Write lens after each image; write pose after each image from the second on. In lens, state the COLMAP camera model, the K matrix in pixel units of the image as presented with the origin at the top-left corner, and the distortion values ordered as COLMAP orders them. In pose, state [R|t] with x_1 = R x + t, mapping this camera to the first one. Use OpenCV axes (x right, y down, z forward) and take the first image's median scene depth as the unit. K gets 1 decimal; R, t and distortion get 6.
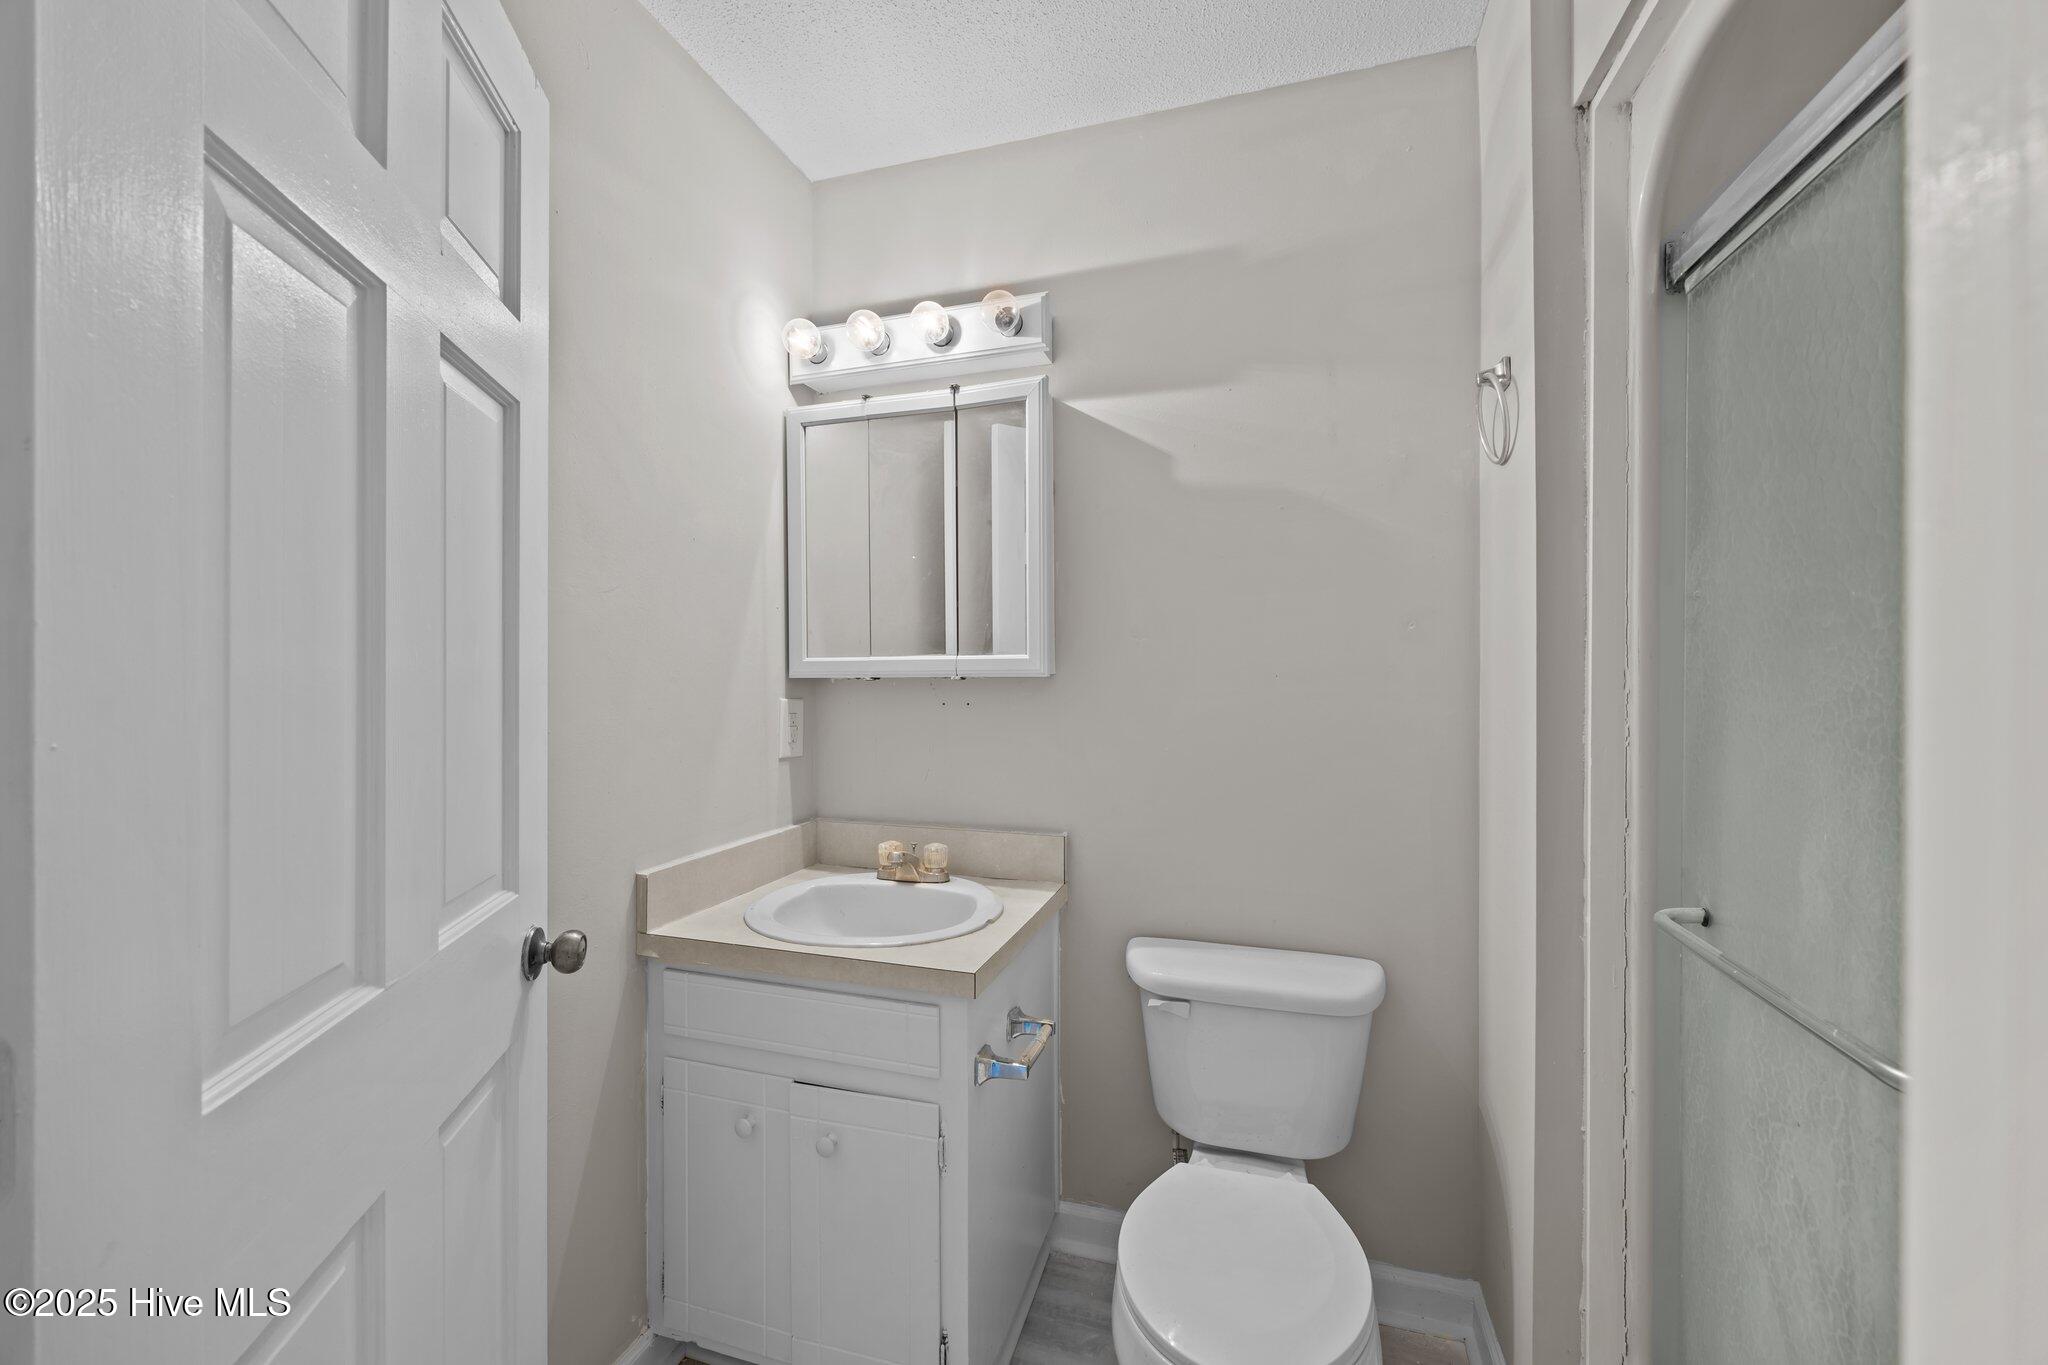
lens RADIAL K [[783.4, 0, 1032.0], [0, 783.4, 676.1], [0, 0, 1]] dist [-0.007411, 0.002599]
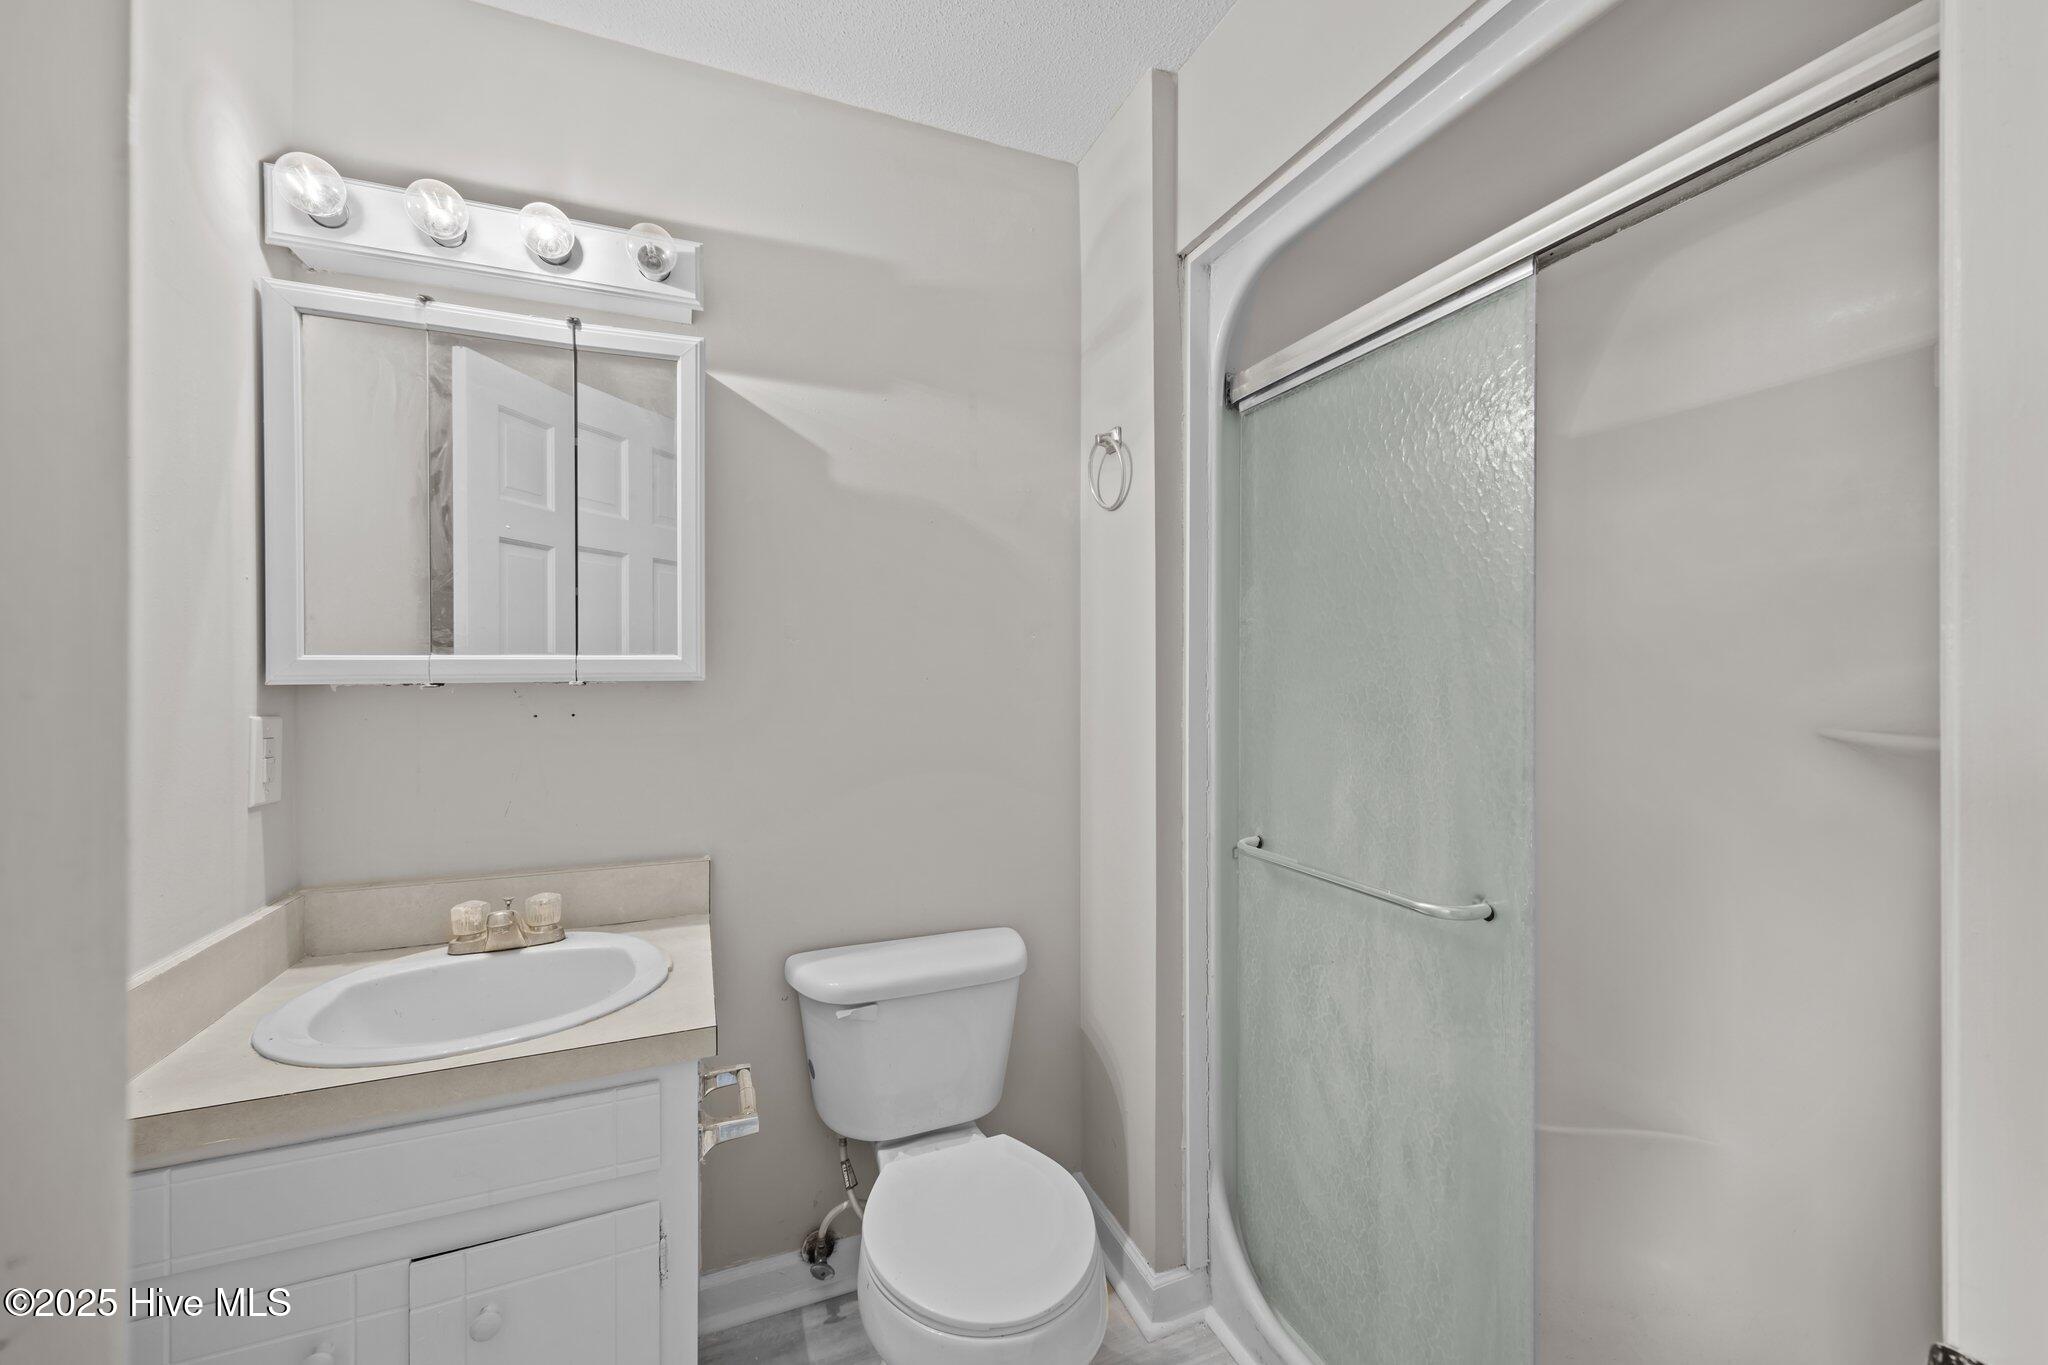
lens RADIAL K [[792.9, 0, 1028.1], [0, 792.9, 676.7], [0, 0, 1]] dist [0.001373, 0.000377]
pose [[0.773040, -0.002179, 0.634353, -0.258296], [0.005223, 0.999982, -0.002930, 0.000818], [-0.634335, 0.005578, 0.773038, 0.076694]]
